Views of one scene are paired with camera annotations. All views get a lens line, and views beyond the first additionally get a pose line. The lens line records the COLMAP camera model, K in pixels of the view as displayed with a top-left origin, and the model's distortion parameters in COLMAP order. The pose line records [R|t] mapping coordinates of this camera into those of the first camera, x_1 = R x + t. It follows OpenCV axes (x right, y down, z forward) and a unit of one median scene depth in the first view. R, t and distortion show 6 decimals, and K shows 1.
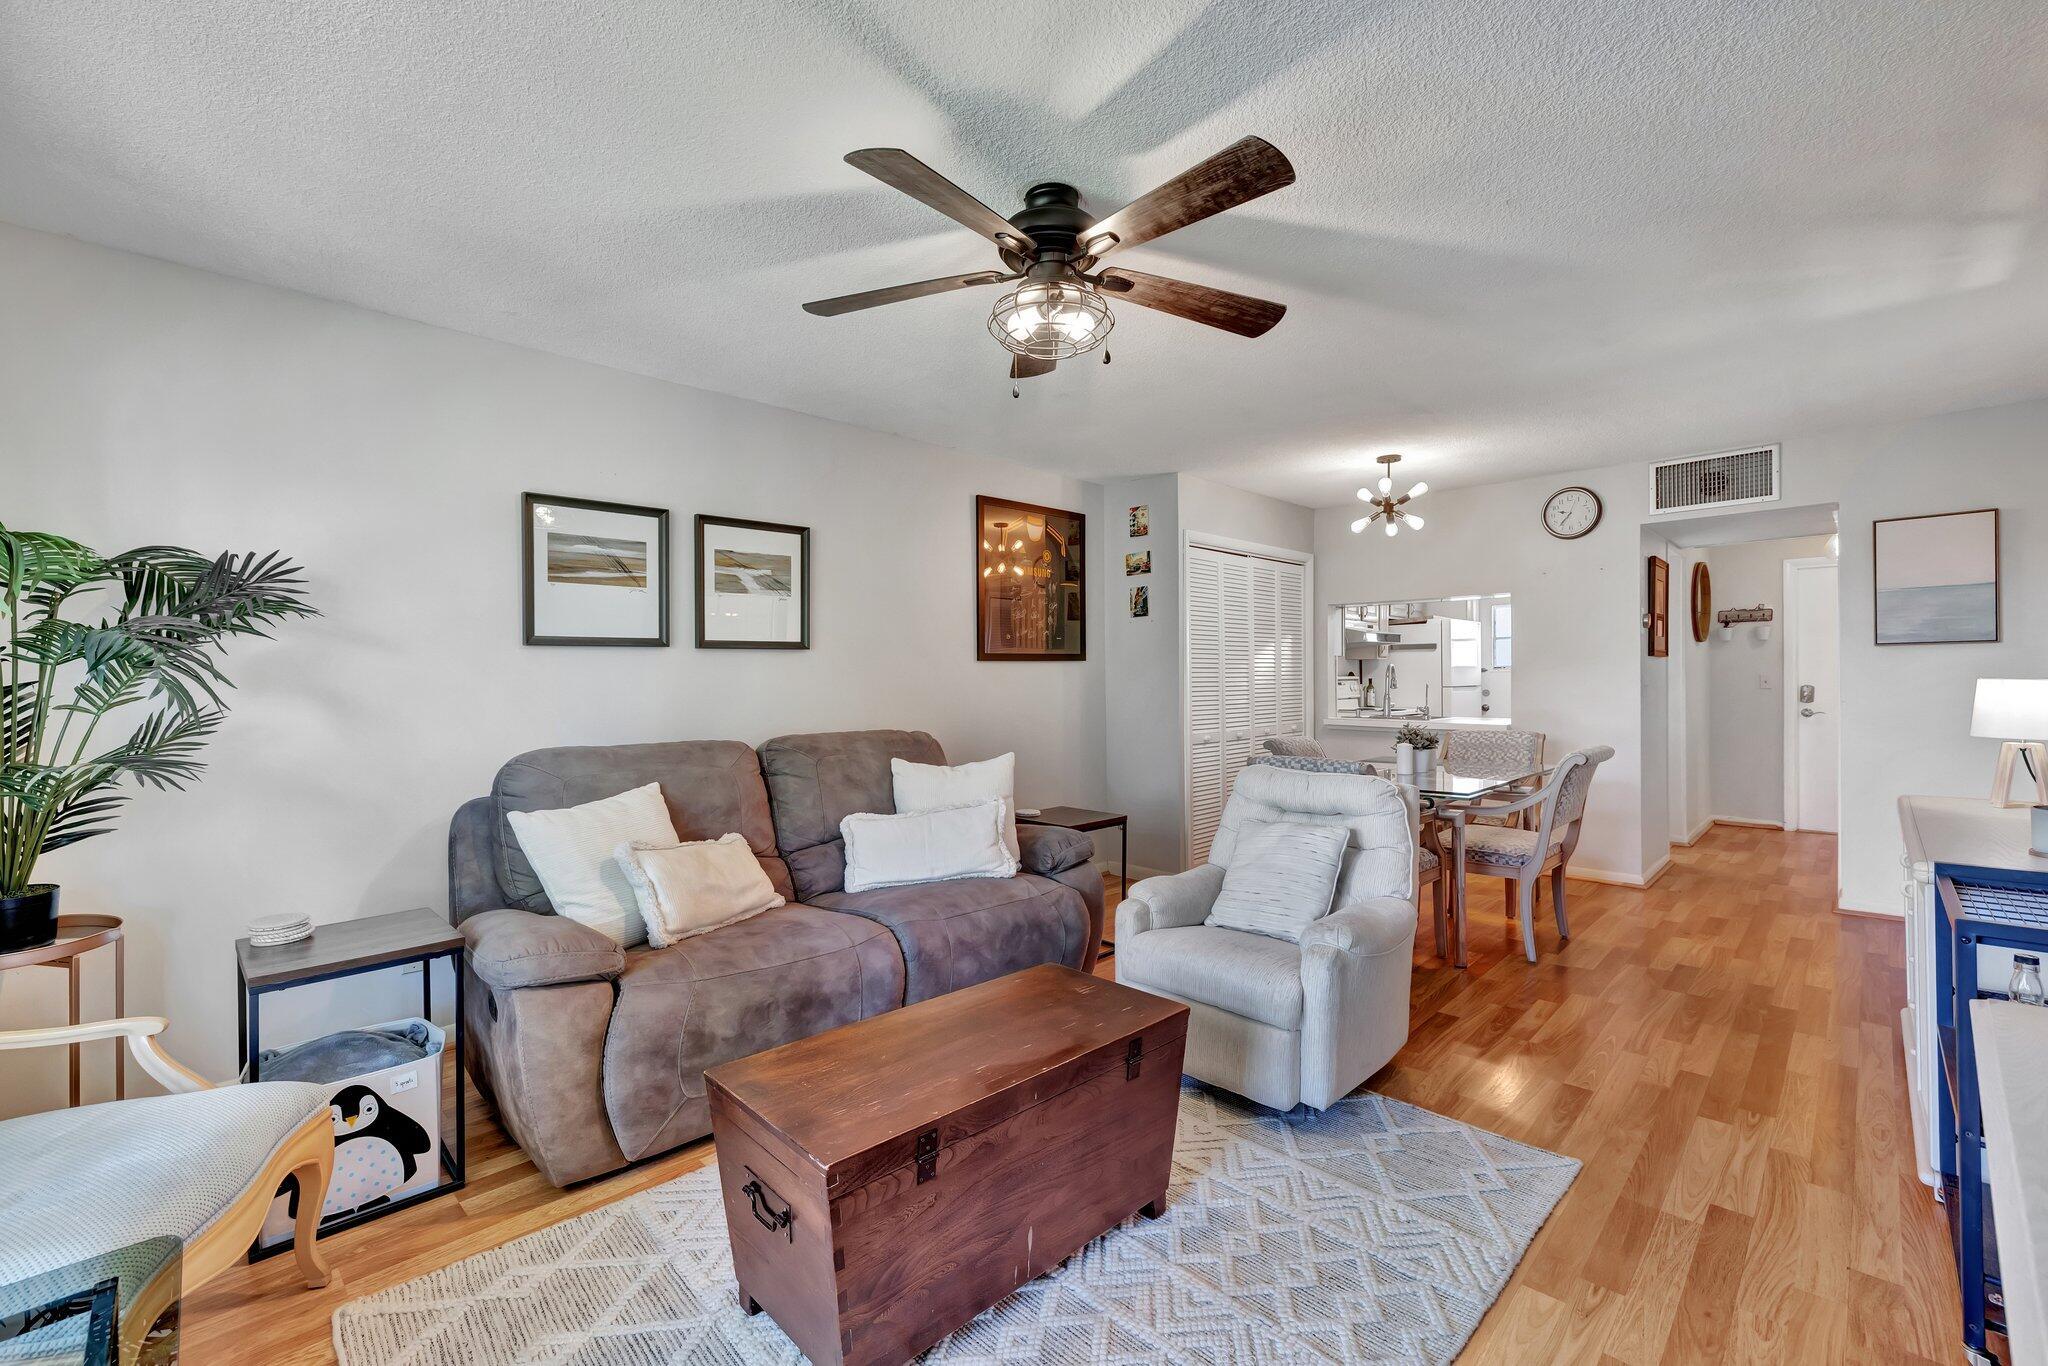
lens RADIAL K [[863.5, 0, 1018.6], [0, 863.5, 679.2], [0, 0, 1]] dist [-0.000321, 0.000130]
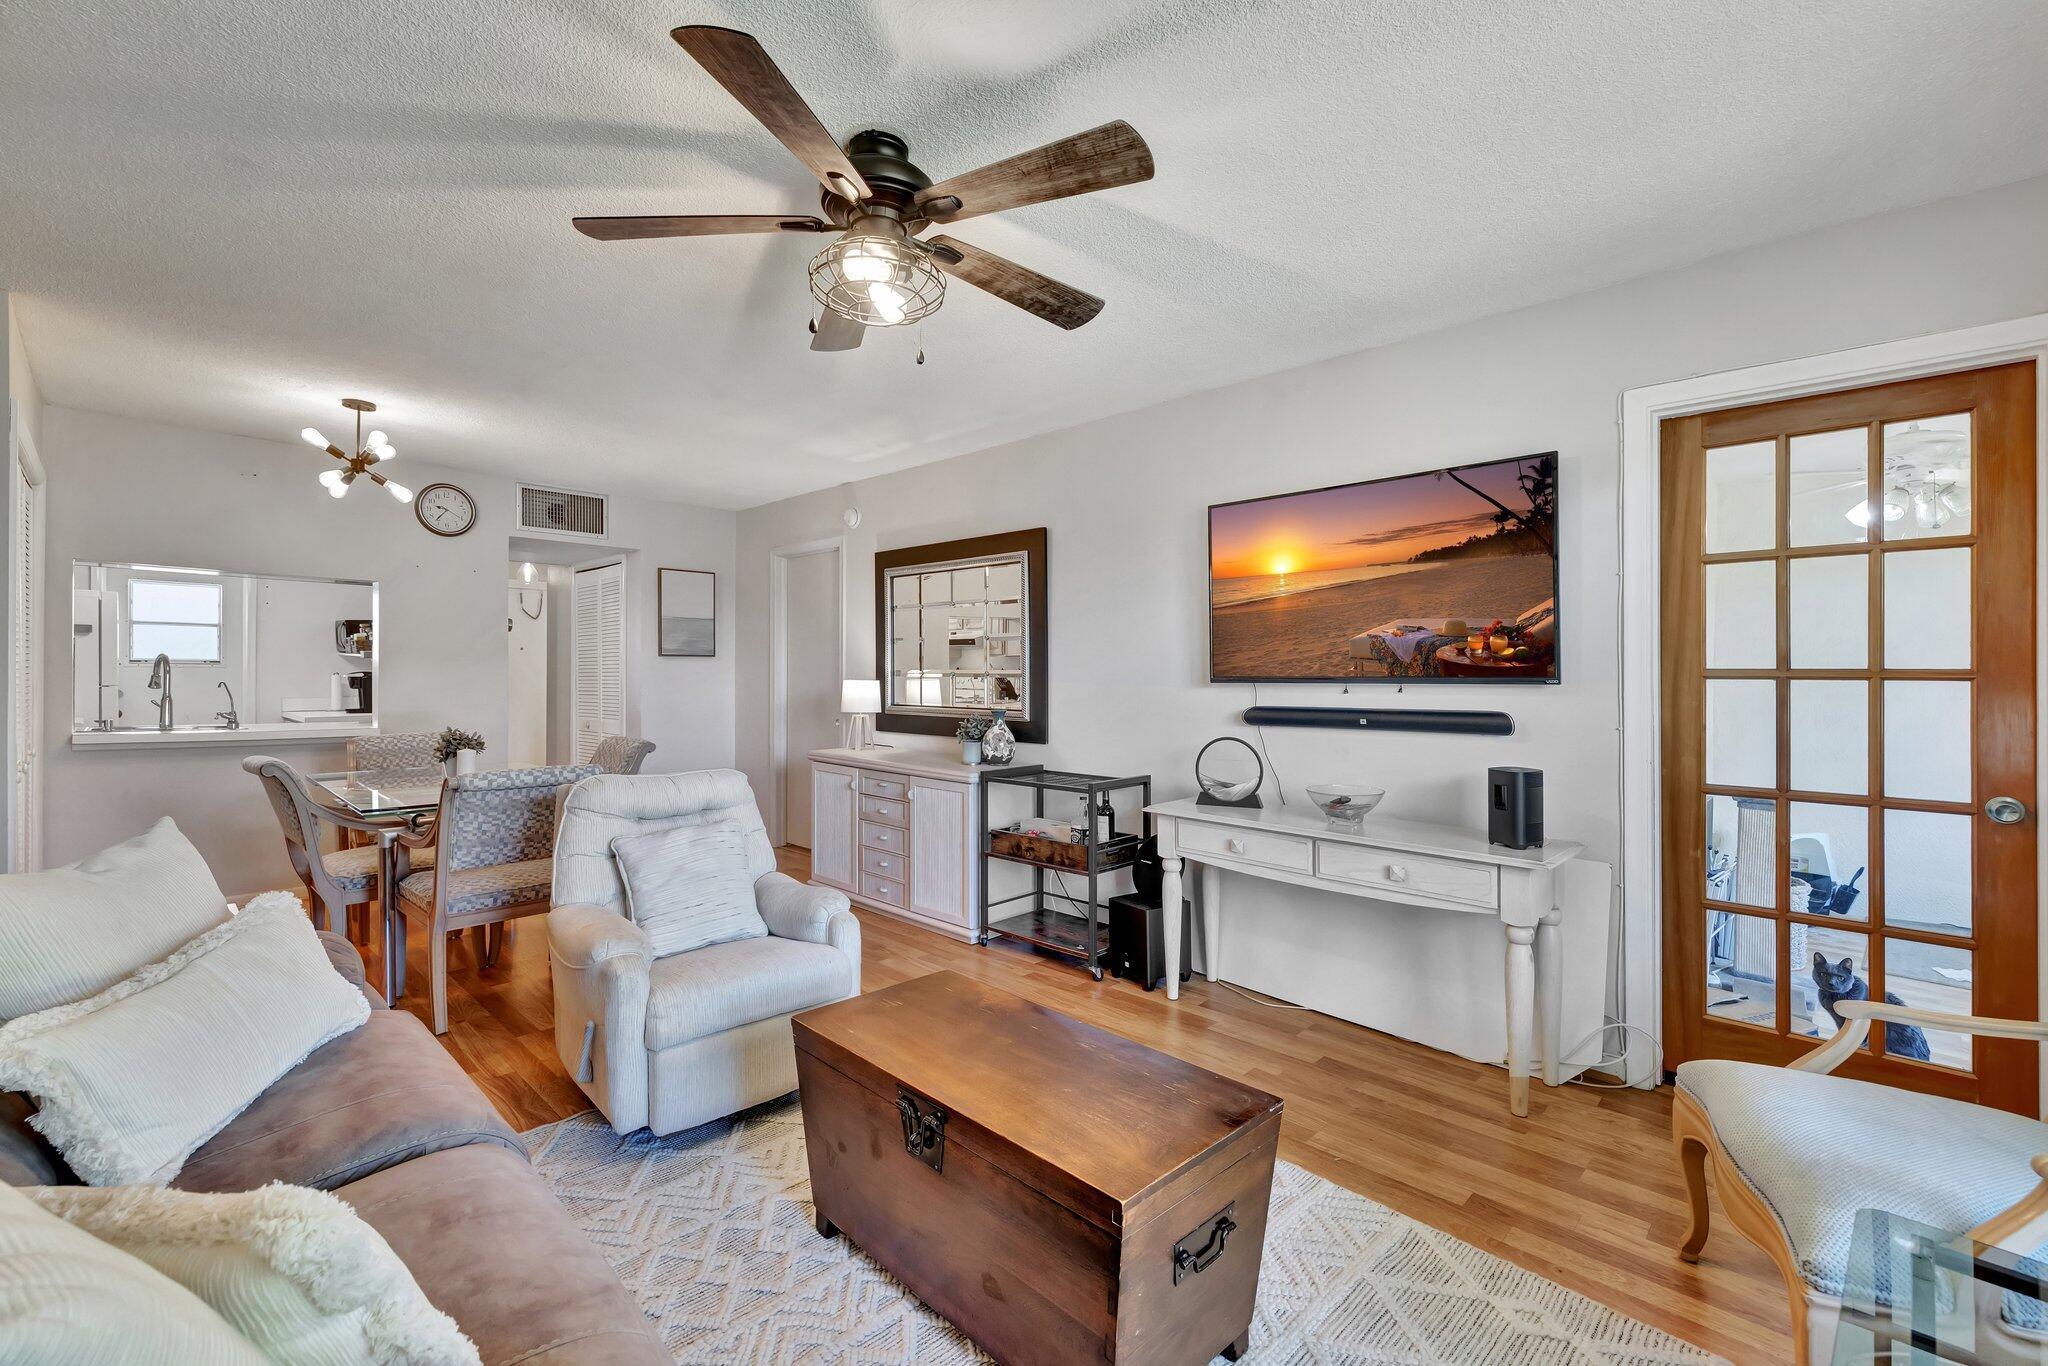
lens RADIAL K [[863.5, 0, 1018.6], [0, 863.5, 679.2], [0, 0, 1]] dist [-0.000321, 0.000130]
pose [[0.002910, 0.005999, 0.999978, -0.417438], [-0.008899, 0.999943, -0.005973, 0.002909], [-0.999956, -0.008881, 0.002964, 0.406806]]
